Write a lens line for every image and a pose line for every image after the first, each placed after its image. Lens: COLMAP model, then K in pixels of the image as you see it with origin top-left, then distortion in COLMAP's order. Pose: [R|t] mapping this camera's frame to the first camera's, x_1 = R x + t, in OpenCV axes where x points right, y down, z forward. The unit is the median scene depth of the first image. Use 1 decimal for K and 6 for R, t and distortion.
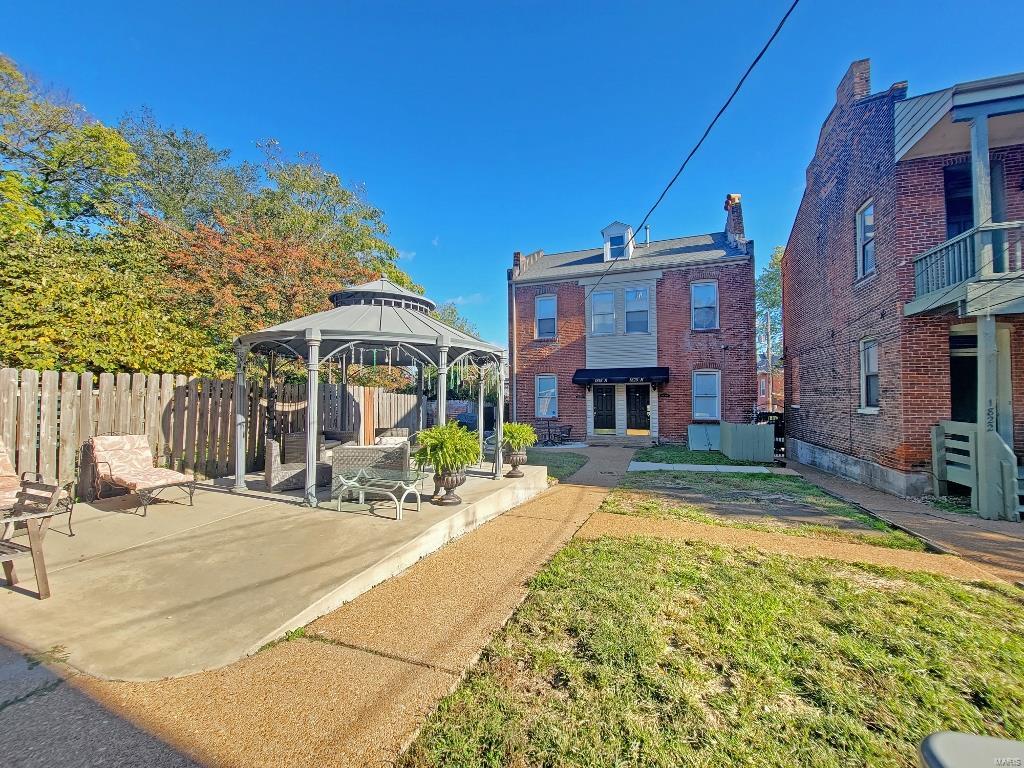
lens RADIAL K [[413.2, 0, 512.0], [0, 413.2, 384.0], [0, 0, 1]] dist [-0.001929, -0.000130]
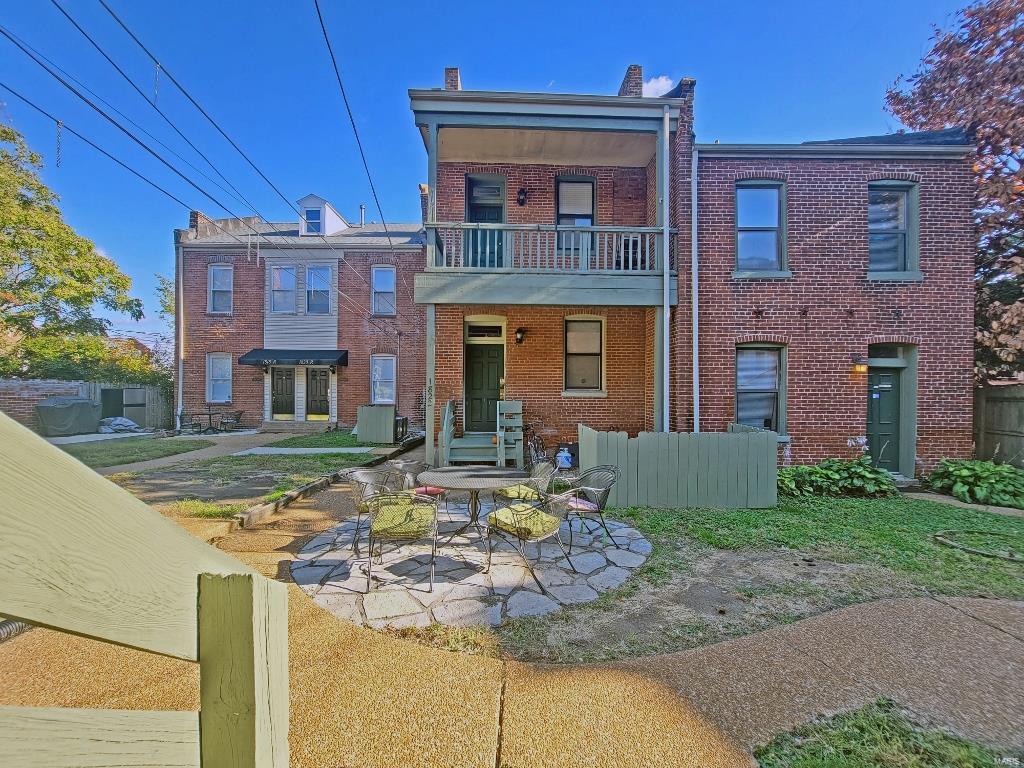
lens RADIAL K [[422.6, 0, 512.0], [0, 422.6, 384.0], [0, 0, 1]] dist [-0.002760, -0.000123]
pose [[0.933176, 0.012945, 0.359187, 0.368764], [-0.020787, 0.999622, 0.017981, 0.011984], [-0.358819, -0.024246, 0.933092, -0.074637]]
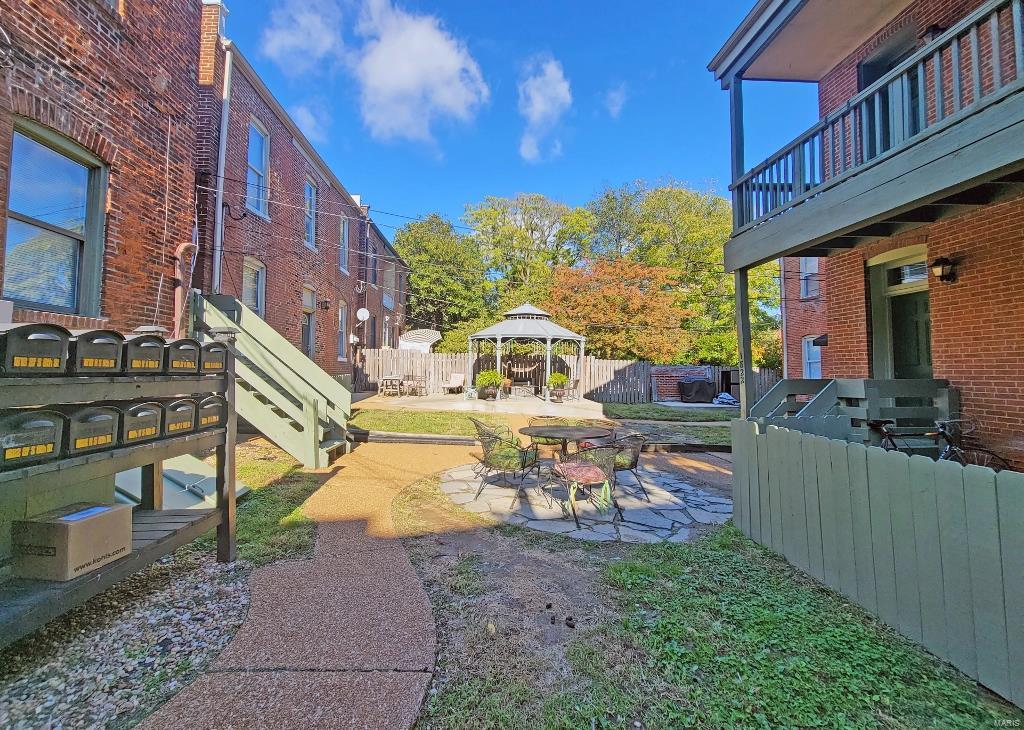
lens RADIAL K [[440.2, 0, 502.8], [0, 440.2, 346.1], [0, 0, 1]] dist [0.001019, 0.000033]
pose [[0.389663, -0.048965, -0.919655, 0.750652], [0.024937, 0.998780, -0.042611, 0.022232], [0.920620, -0.006330, 0.390409, 0.004659]]
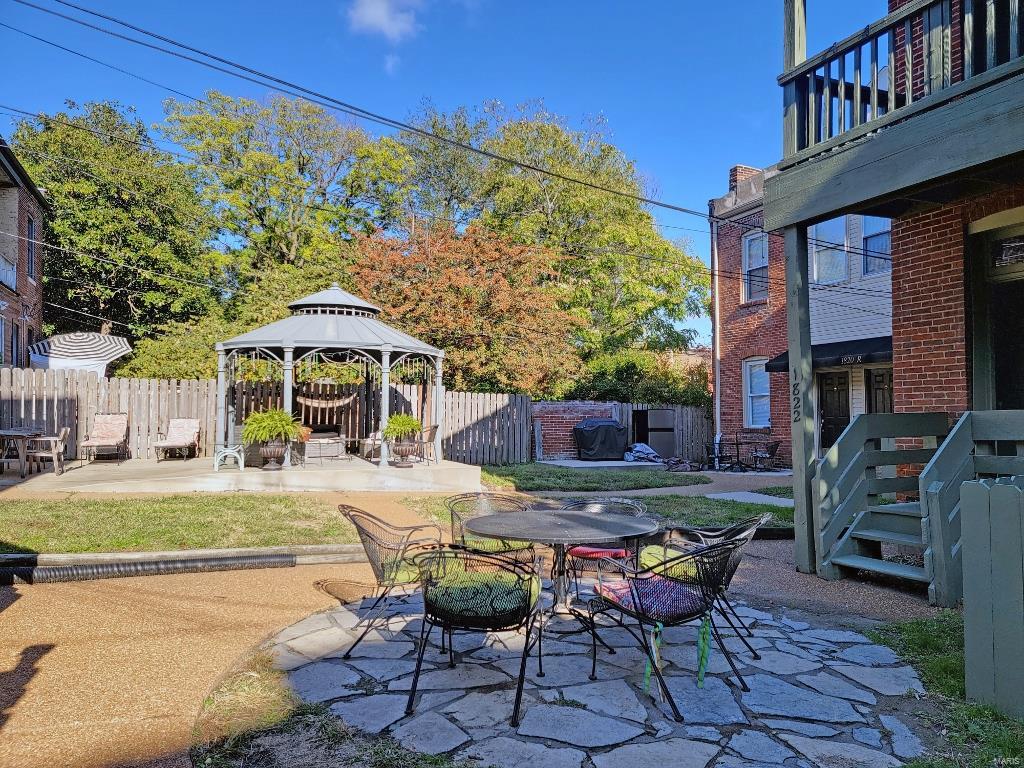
lens RADIAL K [[710.6, 0, 512.0], [0, 710.6, 384.0], [0, 0, 1]] dist [0.058144, -0.004705]
pose [[0.704884, -0.035651, -0.708426, 0.623516], [0.028721, 0.999352, -0.021715, 0.028745], [0.708741, -0.005040, 0.705451, -0.015946]]
